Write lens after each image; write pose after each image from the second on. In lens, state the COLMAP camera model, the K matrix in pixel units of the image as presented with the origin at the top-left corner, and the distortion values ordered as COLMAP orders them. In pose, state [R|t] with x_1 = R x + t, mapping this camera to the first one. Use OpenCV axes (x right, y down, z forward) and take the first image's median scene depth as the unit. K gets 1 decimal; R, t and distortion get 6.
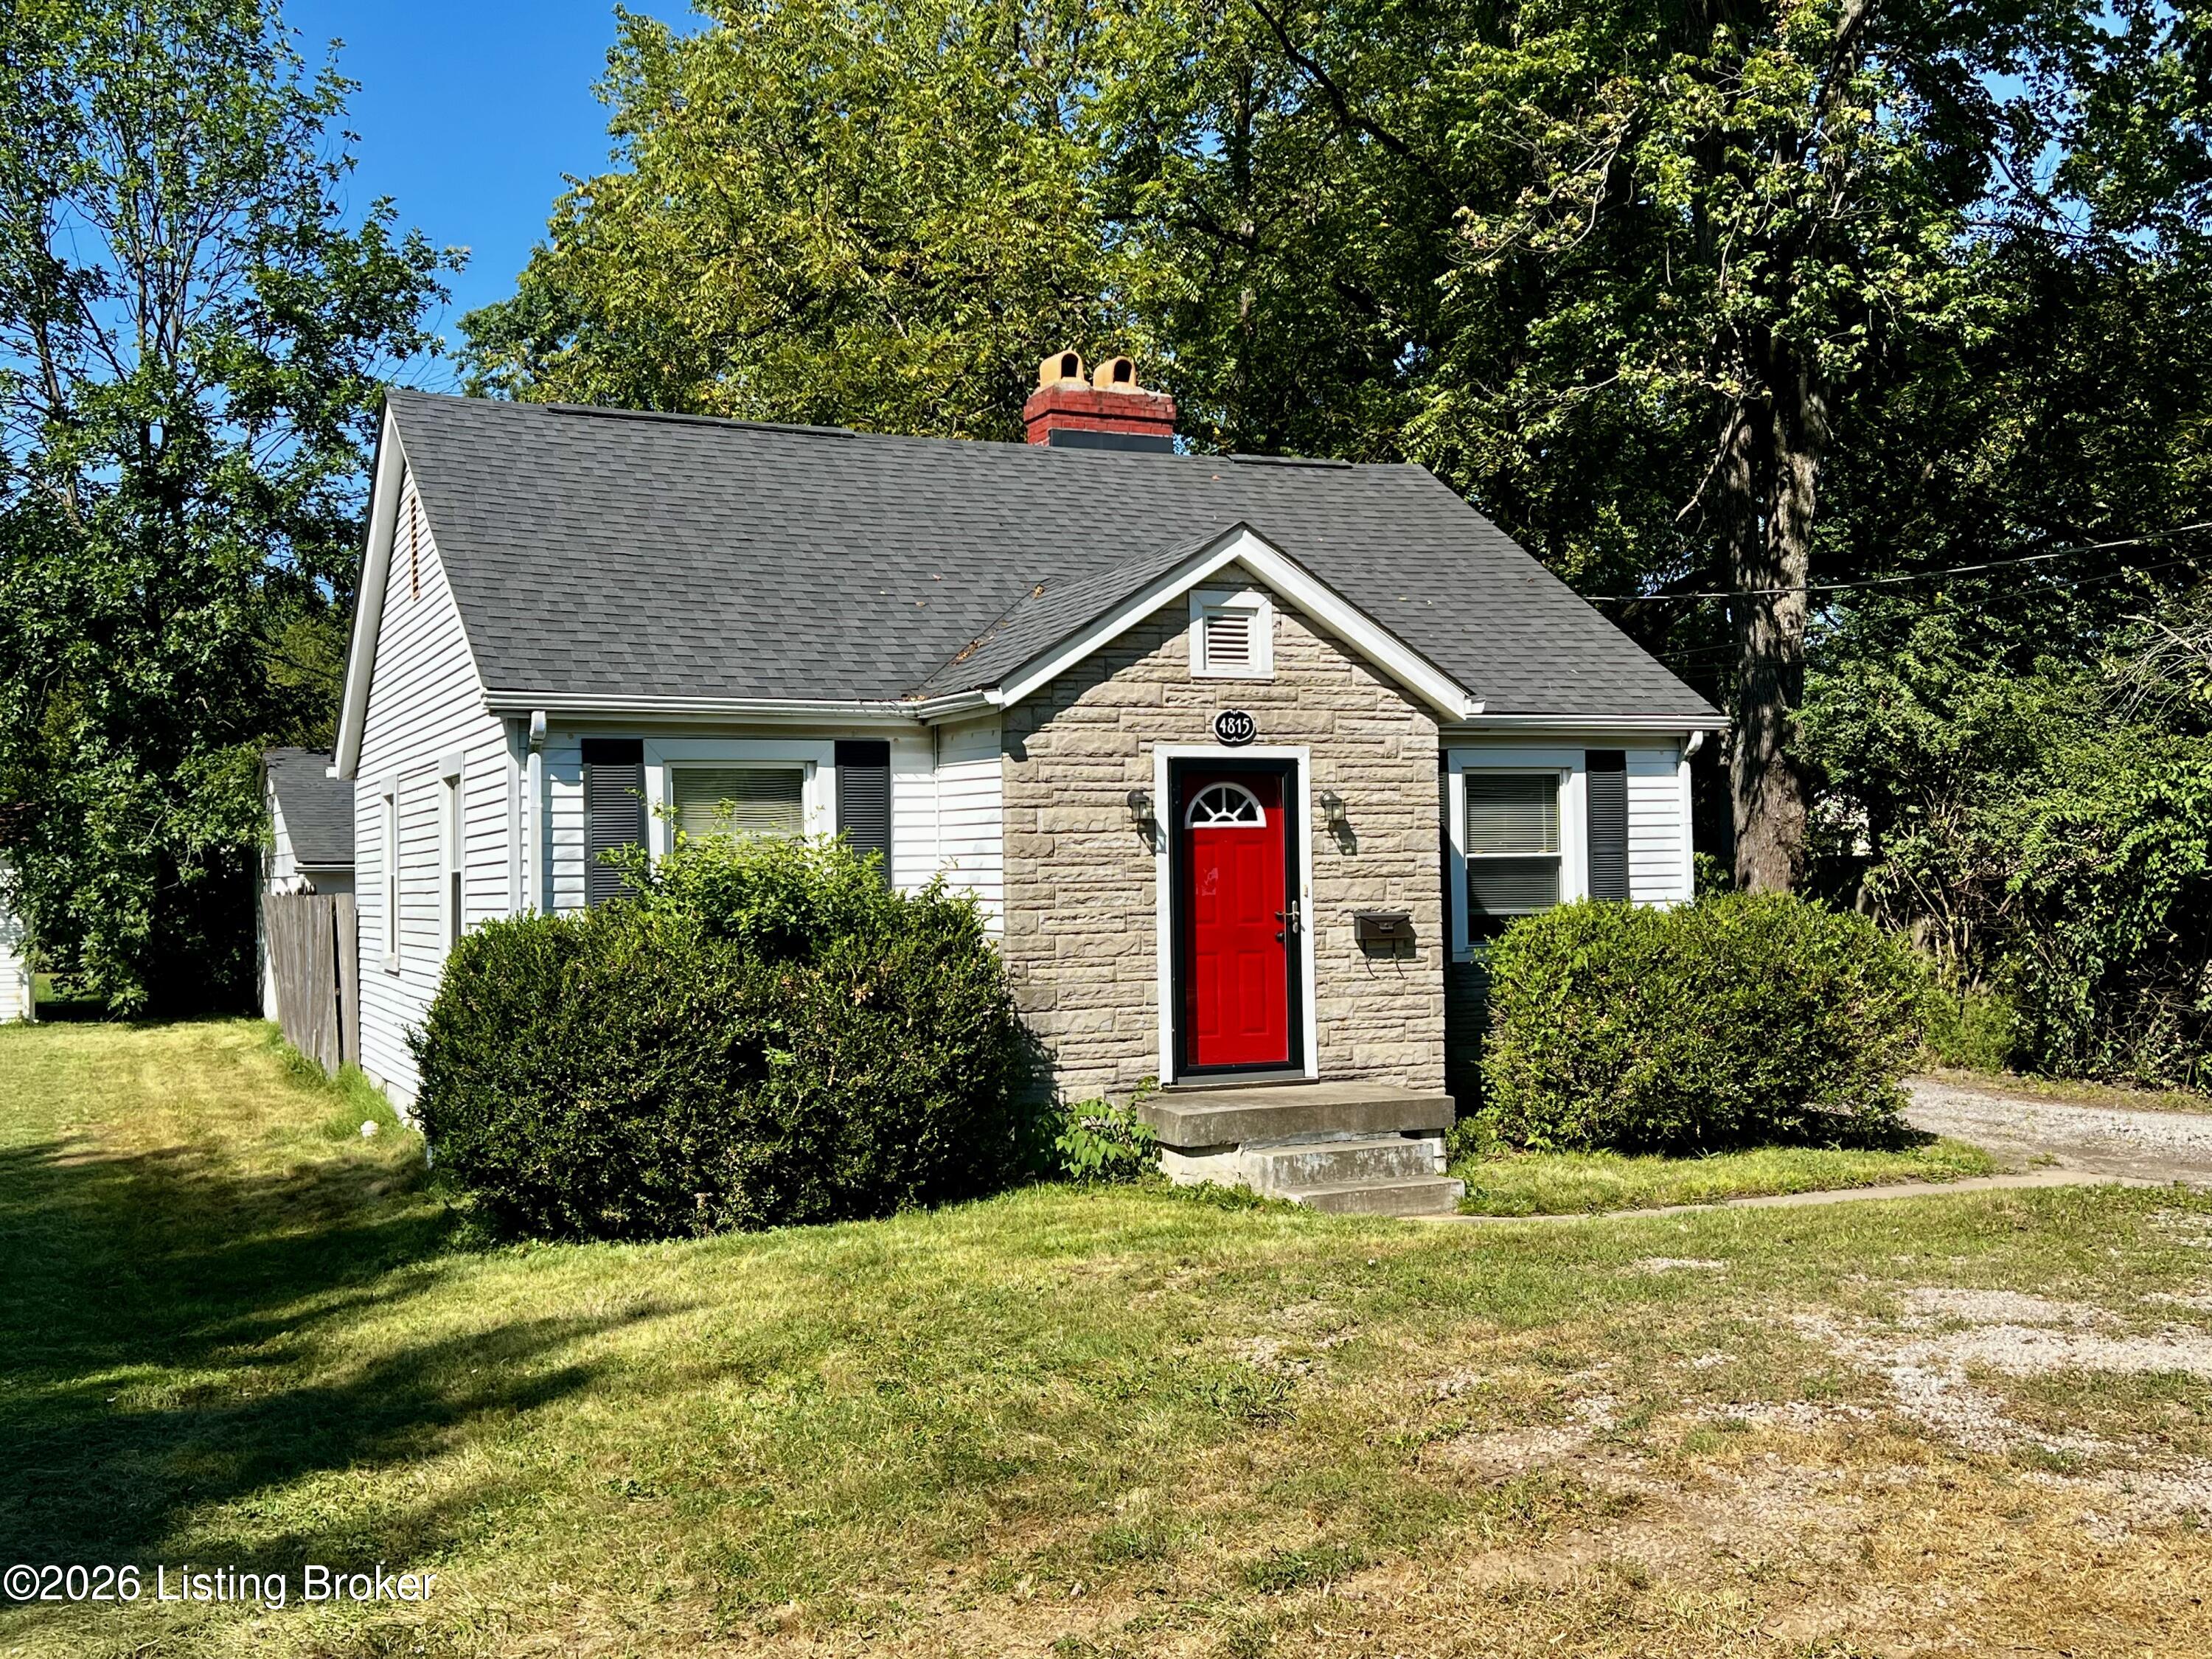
lens RADIAL K [[2279.0, 0, 1106.0], [0, 2279.0, 829.5], [0, 0, 1]] dist [0.226424, -0.553279]
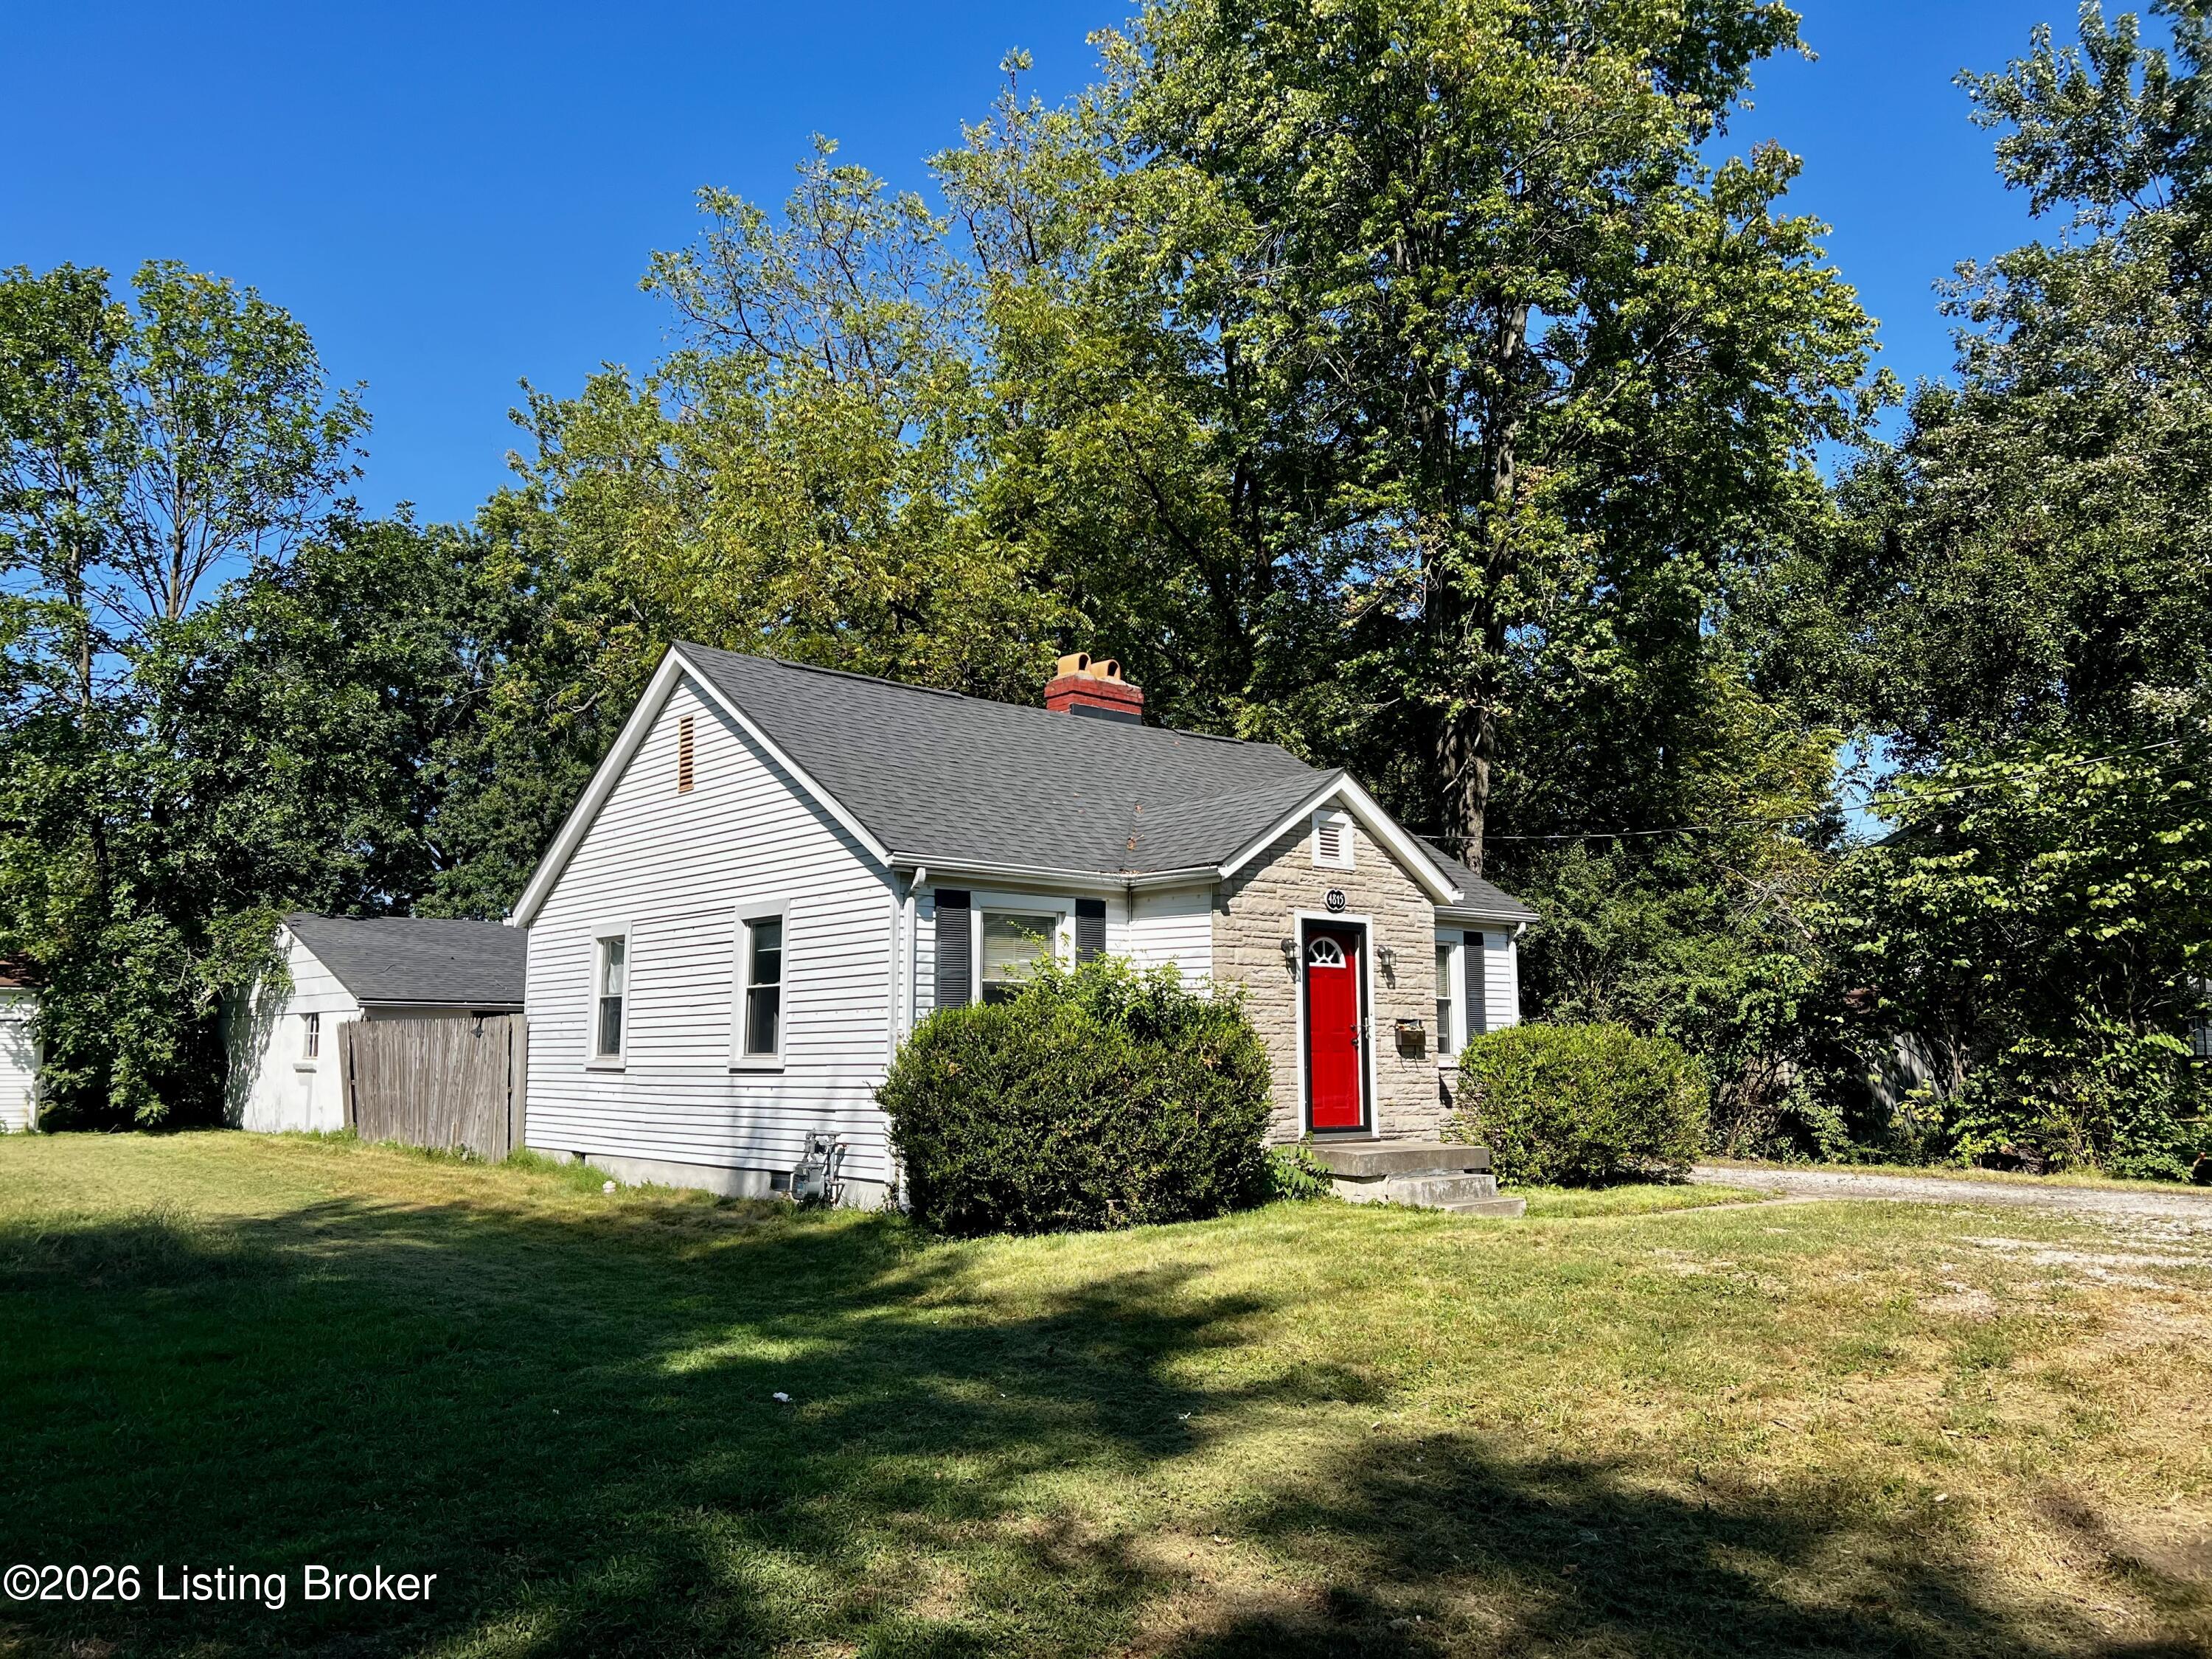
lens RADIAL K [[1666.0, 0, 1106.0], [0, 1666.0, 829.5], [0, 0, 1]] dist [0.136314, -0.217180]
pose [[0.960843, 0.053195, 0.271938, -0.389655], [-0.021521, 0.992762, -0.118158, 0.042152], [-0.276255, 0.107679, 0.955033, -0.022665]]
